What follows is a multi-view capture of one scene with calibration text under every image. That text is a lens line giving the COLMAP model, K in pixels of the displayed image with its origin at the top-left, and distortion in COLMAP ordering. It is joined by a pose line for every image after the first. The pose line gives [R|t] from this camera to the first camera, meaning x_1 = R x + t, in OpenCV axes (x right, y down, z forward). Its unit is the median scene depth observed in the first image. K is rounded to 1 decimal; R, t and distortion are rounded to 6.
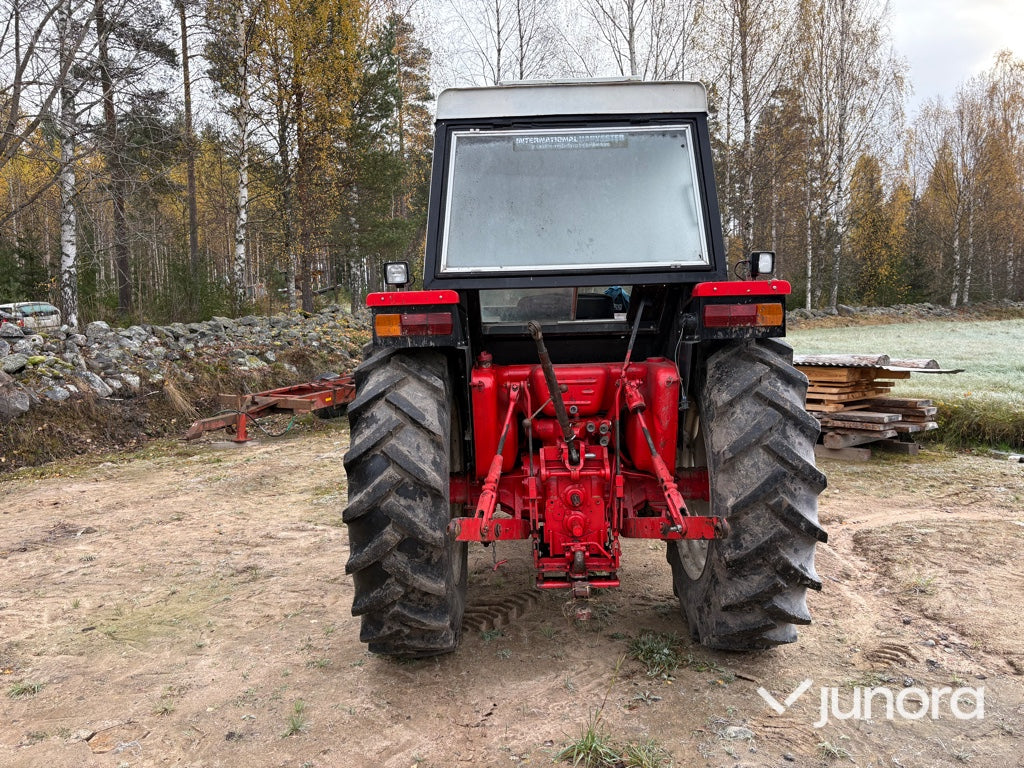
lens RADIAL K [[771.3, 0, 509.5], [0, 771.3, 385.5], [0, 0, 1]] dist [0.053046, -0.046975]
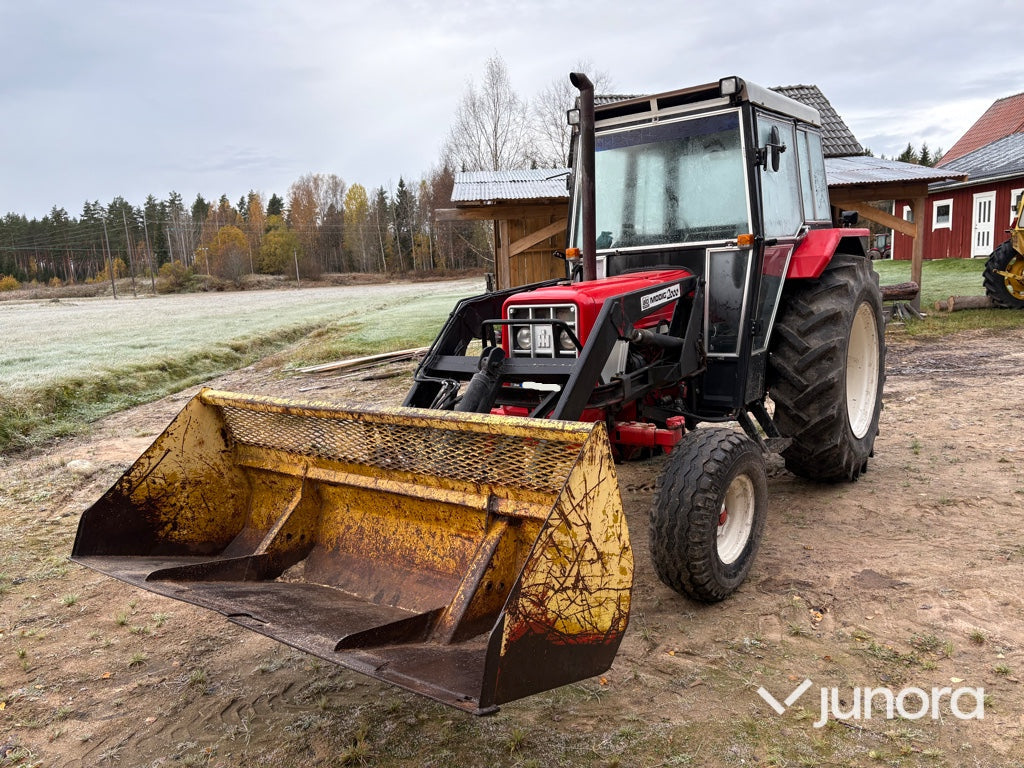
lens RADIAL K [[771.3, 0, 513.2], [0, 771.3, 386.4], [0, 0, 1]] dist [0.053046, -0.046975]
pose [[-0.809860, -0.018092, 0.586344, -0.382974], [0.127526, 0.970191, 0.206075, -0.160843], [-0.572594, 0.241666, -0.783411, 1.960906]]
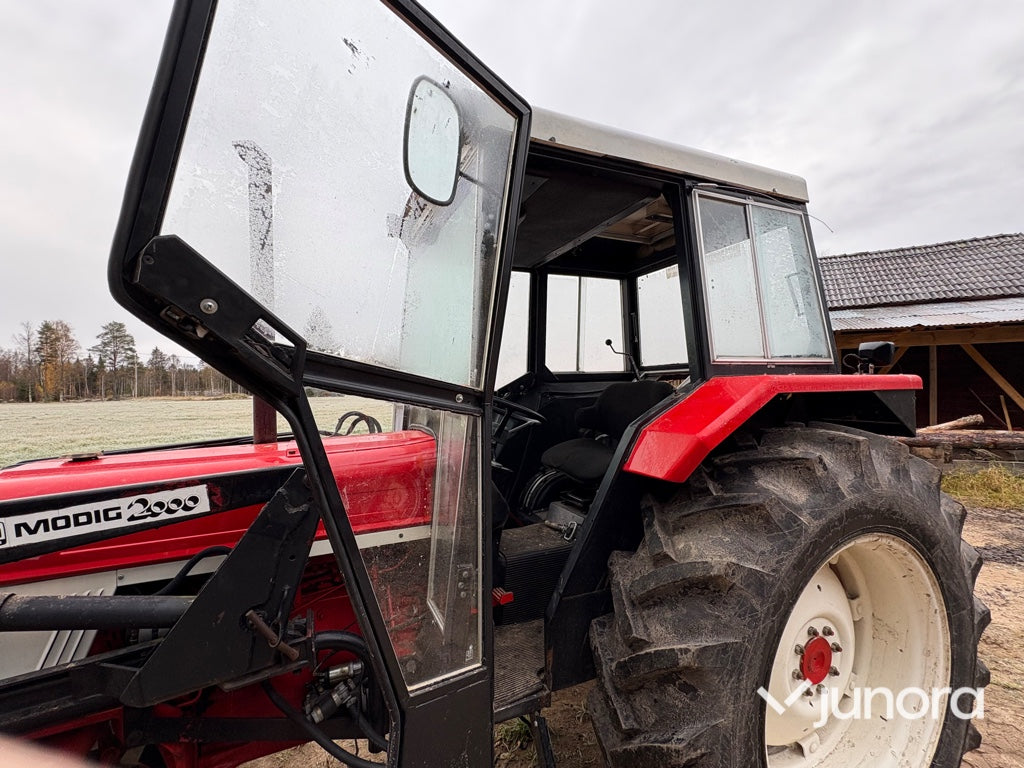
lens RADIAL K [[448.0, 0, 510.1], [0, 448.0, 385.9], [0, 0, 1]] dist [-0.000206, 0.000489]
pose [[-0.410076, 0.037091, 0.911297, -0.309647], [0.103764, 0.994583, 0.006212, -0.107805], [-0.906129, 0.097107, -0.411703, 1.108965]]
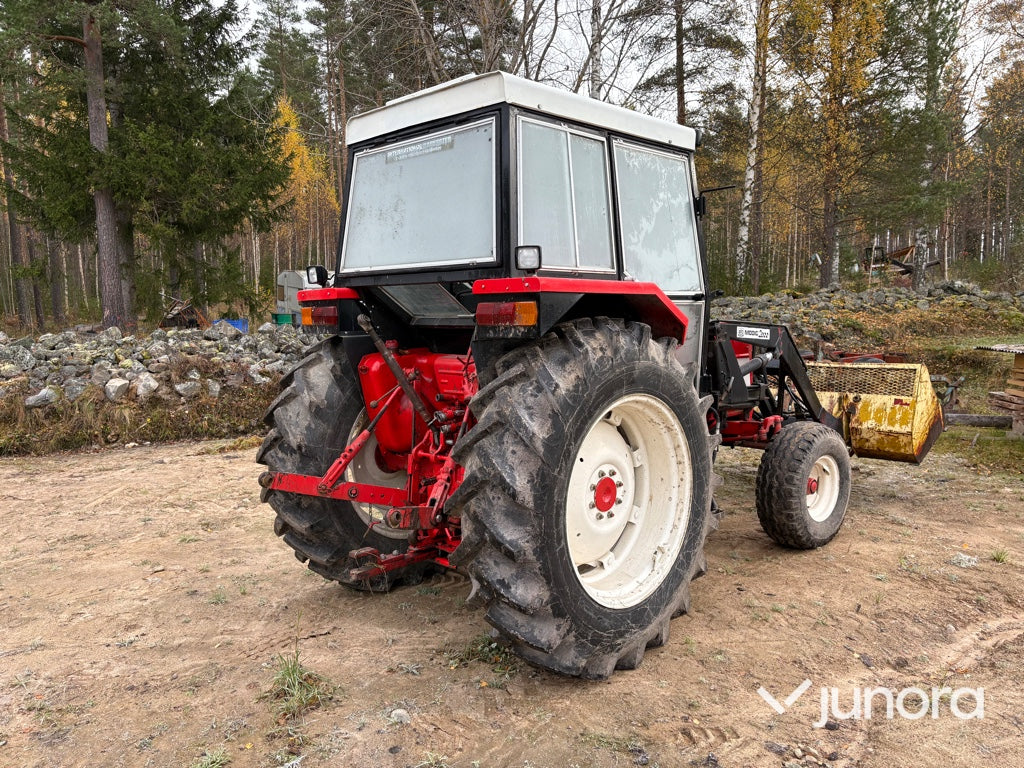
lens RADIAL K [[771.3, 0, 514.7], [0, 771.3, 388.6], [0, 0, 1]] dist [0.053046, -0.046975]
pose [[0.722982, 0.083144, -0.685846, 0.659523], [-0.060411, 0.996538, 0.057127, -0.036149], [0.688221, 0.000131, 0.725501, 0.214879]]
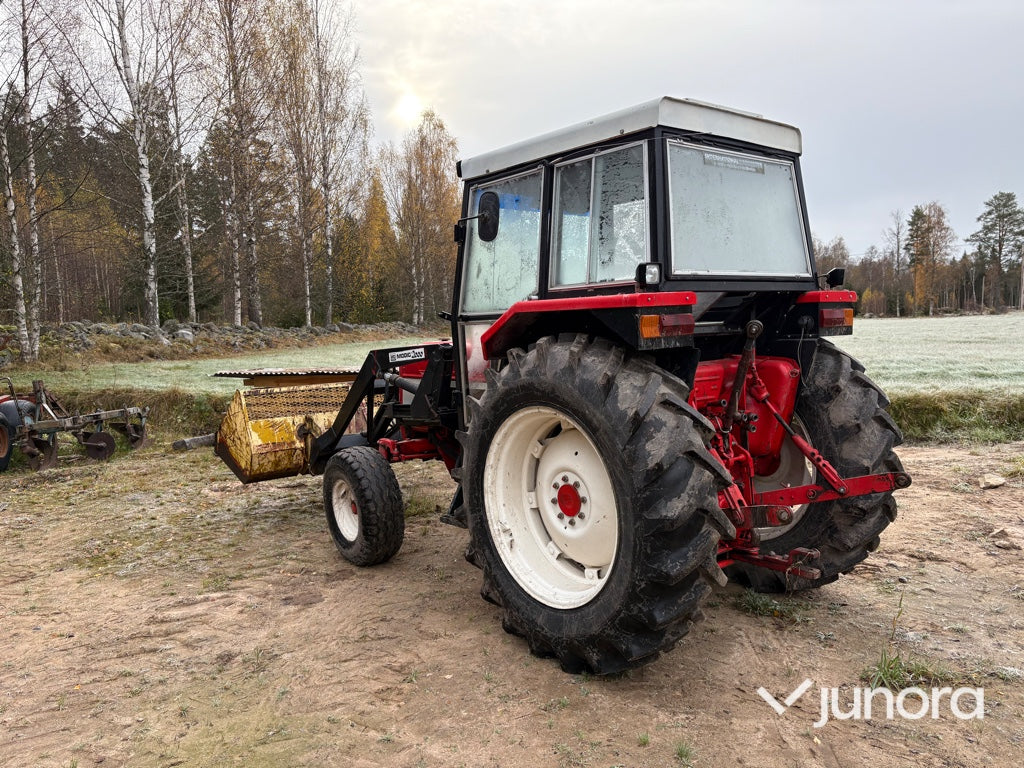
lens RADIAL K [[771.3, 0, 510.5], [0, 771.3, 387.6], [0, 0, 1]] dist [0.053046, -0.046975]
pose [[0.769708, -0.052832, 0.636206, -0.630588], [0.066386, 0.997791, 0.002543, -0.010151], [-0.634935, 0.040278, 0.771515, 0.245953]]
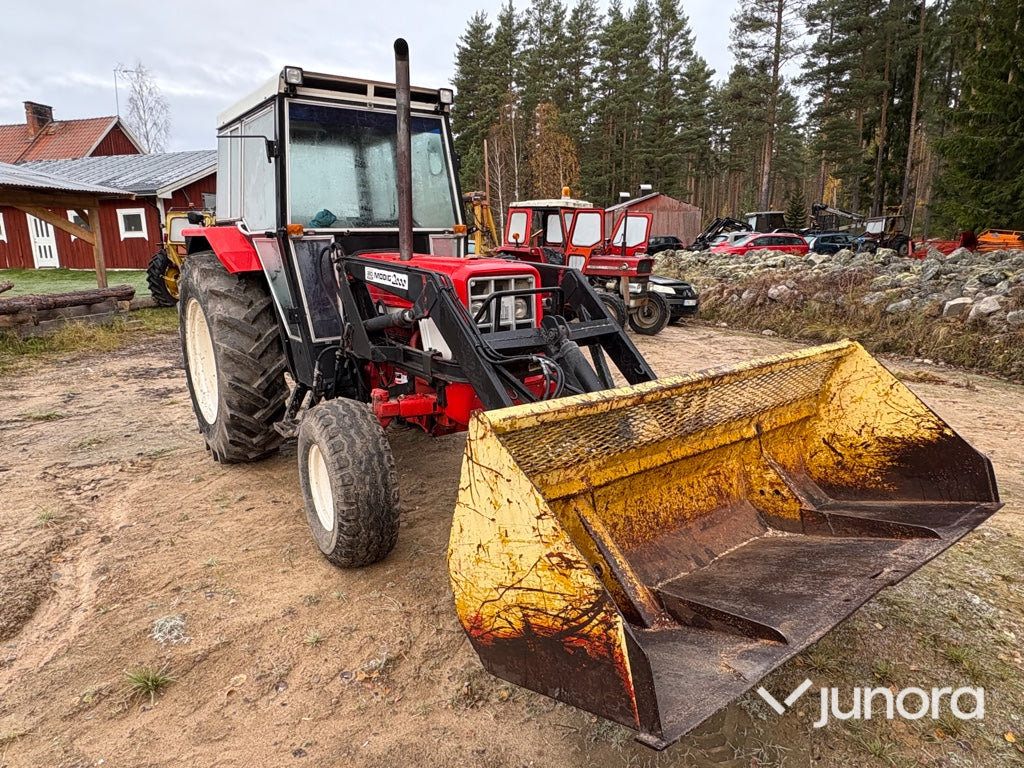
lens RADIAL K [[636.7, 0, 506.8], [0, 636.7, 387.4], [0, 0, 1]] dist [-0.005859, 0.001783]
pose [[-0.794888, 0.169126, -0.582708, 0.467459], [-0.016922, 0.953814, 0.299920, -0.163749], [0.606520, 0.248264, -0.755314, 1.829561]]
